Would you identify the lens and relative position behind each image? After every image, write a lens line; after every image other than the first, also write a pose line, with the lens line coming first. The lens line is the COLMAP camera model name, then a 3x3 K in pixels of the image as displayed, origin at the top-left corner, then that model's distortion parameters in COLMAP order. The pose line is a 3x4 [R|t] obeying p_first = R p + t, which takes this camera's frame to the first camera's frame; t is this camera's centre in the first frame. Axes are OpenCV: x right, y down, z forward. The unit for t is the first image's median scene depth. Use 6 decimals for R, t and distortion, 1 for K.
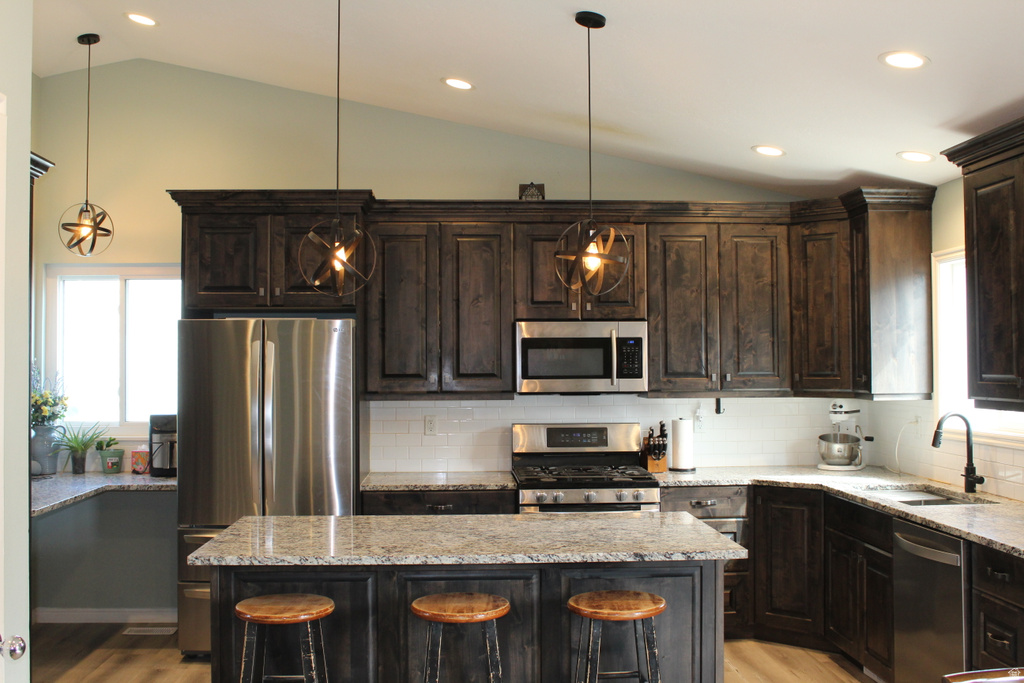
lens RADIAL K [[1018.3, 0, 511.2], [0, 1018.3, 344.2], [0, 0, 1]] dist [-0.078726, 0.000000]
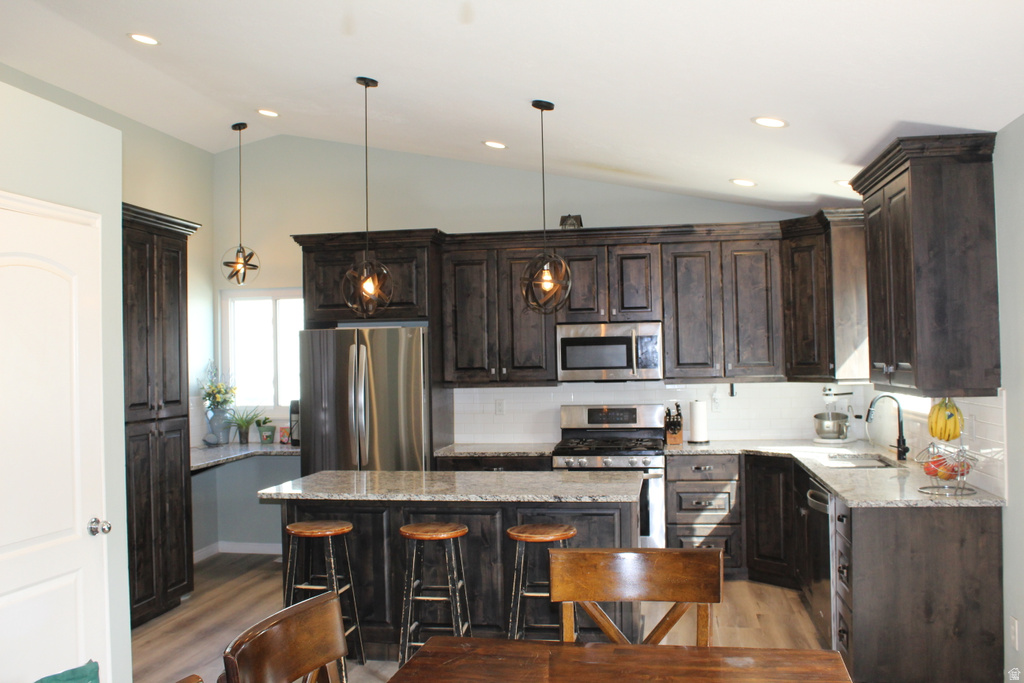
lens RADIAL K [[939.3, 0, 510.3], [0, 939.3, 340.9], [0, 0, 1]] dist [-0.107142, 0.000000]
pose [[0.975637, -0.018984, -0.218568, 0.205836], [0.020021, 0.999796, 0.002529, -0.006575], [0.218475, -0.006844, 0.975819, -0.157821]]
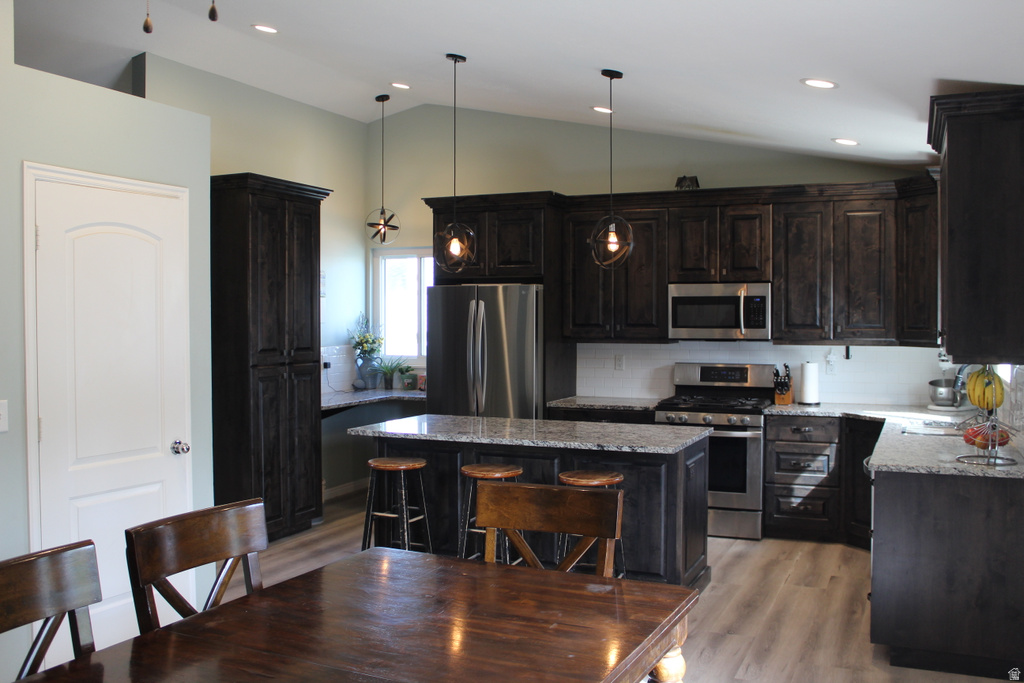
lens RADIAL K [[939.3, 0, 509.0], [0, 939.3, 341.7], [0, 0, 1]] dist [-0.107142, 0.000000]
pose [[0.890543, 0.015820, -0.454624, 0.372035], [0.005690, 0.998930, 0.045907, -0.004831], [0.454864, -0.043469, 0.889499, -0.163434]]
